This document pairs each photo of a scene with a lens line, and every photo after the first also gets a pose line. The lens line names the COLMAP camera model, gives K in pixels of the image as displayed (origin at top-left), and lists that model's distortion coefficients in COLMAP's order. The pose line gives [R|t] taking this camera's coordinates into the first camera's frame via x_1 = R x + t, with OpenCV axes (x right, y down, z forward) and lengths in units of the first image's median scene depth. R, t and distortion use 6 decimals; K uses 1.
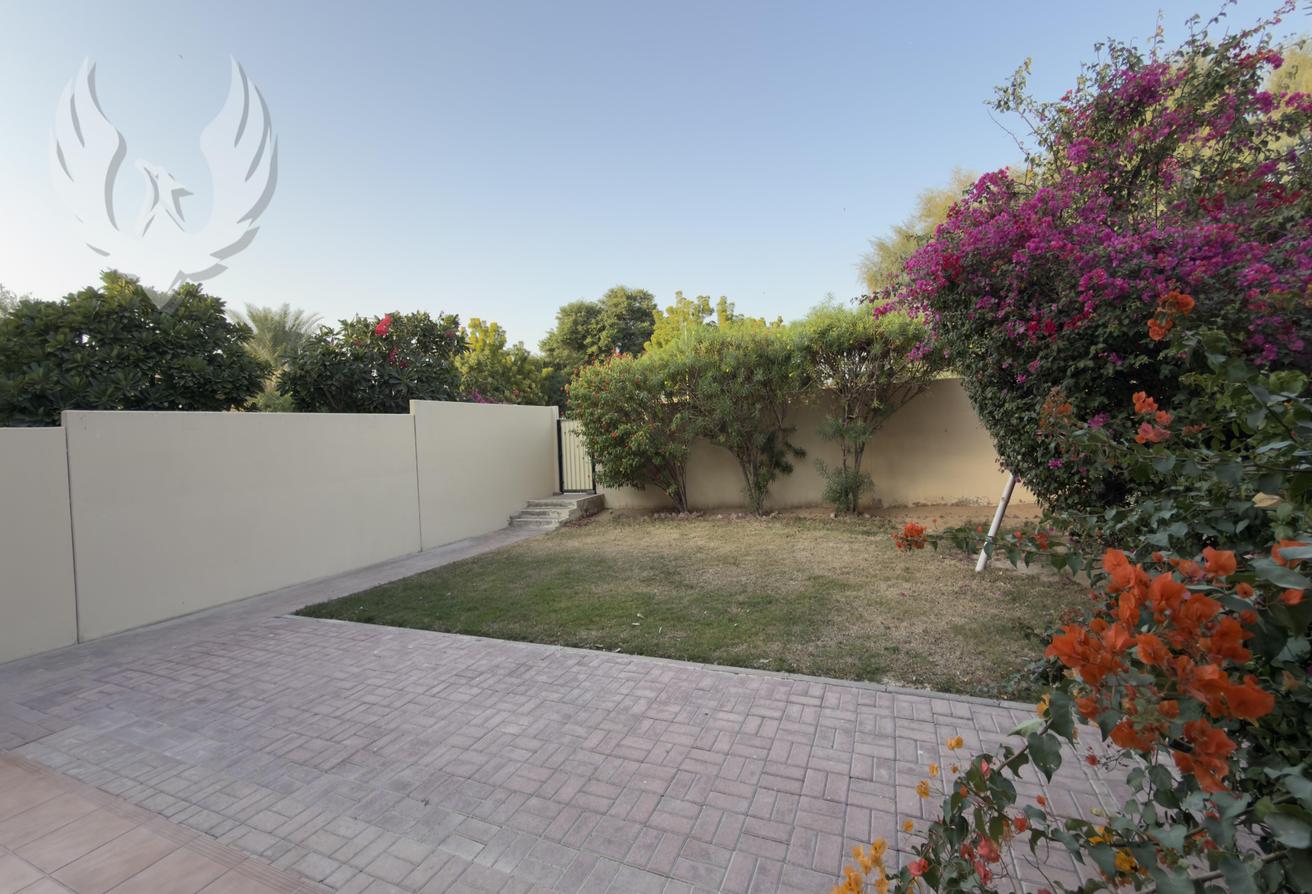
lens RADIAL K [[523.6, 0, 653.6], [0, 523.6, 434.2], [0, 0, 1]] dist [0.001206, -0.000036]
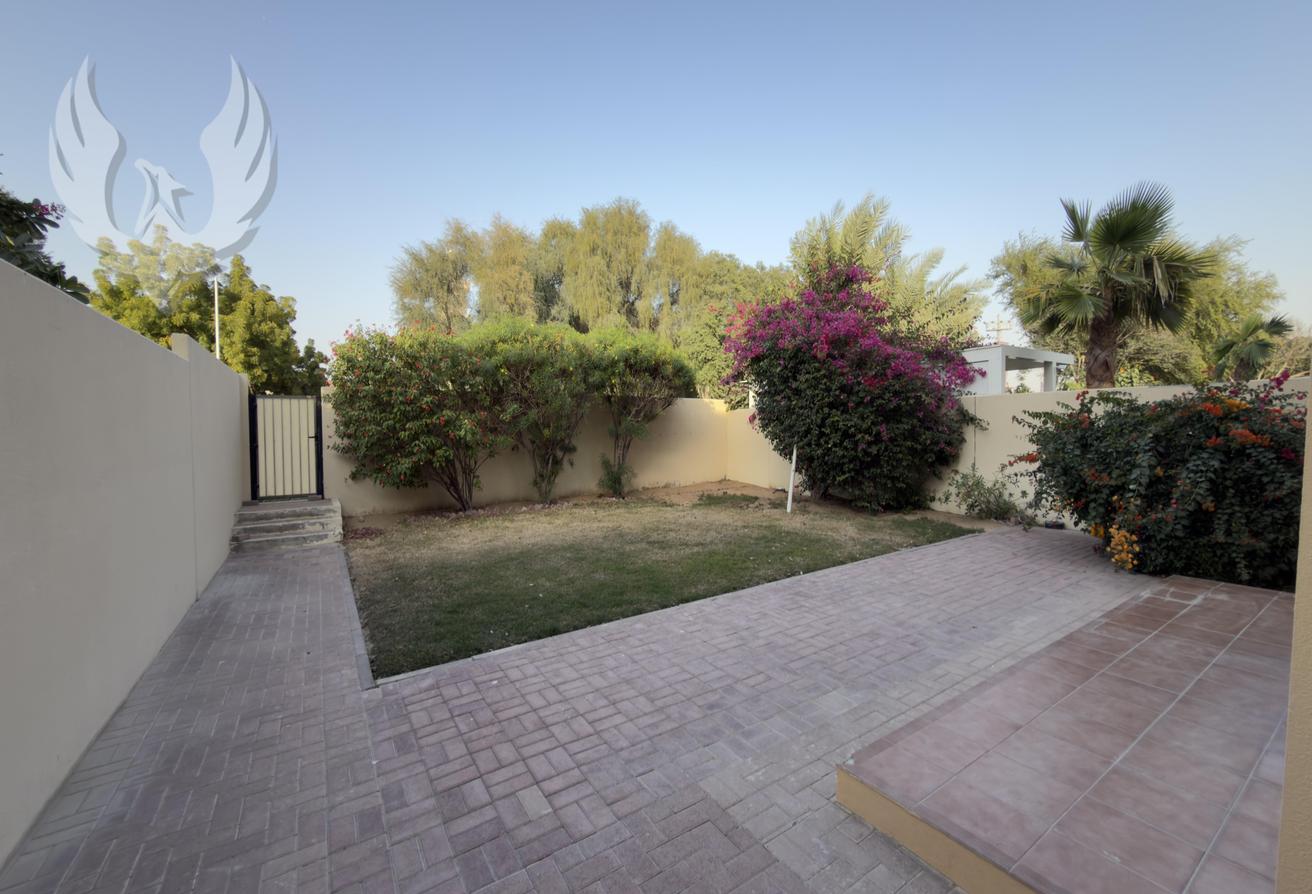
lens RADIAL K [[523.6, 0, 653.6], [0, 523.6, 434.2], [0, 0, 1]] dist [0.001206, -0.000036]
pose [[0.541001, 0.048000, 0.839651, -1.092254], [-0.028225, 0.998844, -0.038914, 0.082283], [-0.840548, -0.002646, 0.541730, 0.432138]]
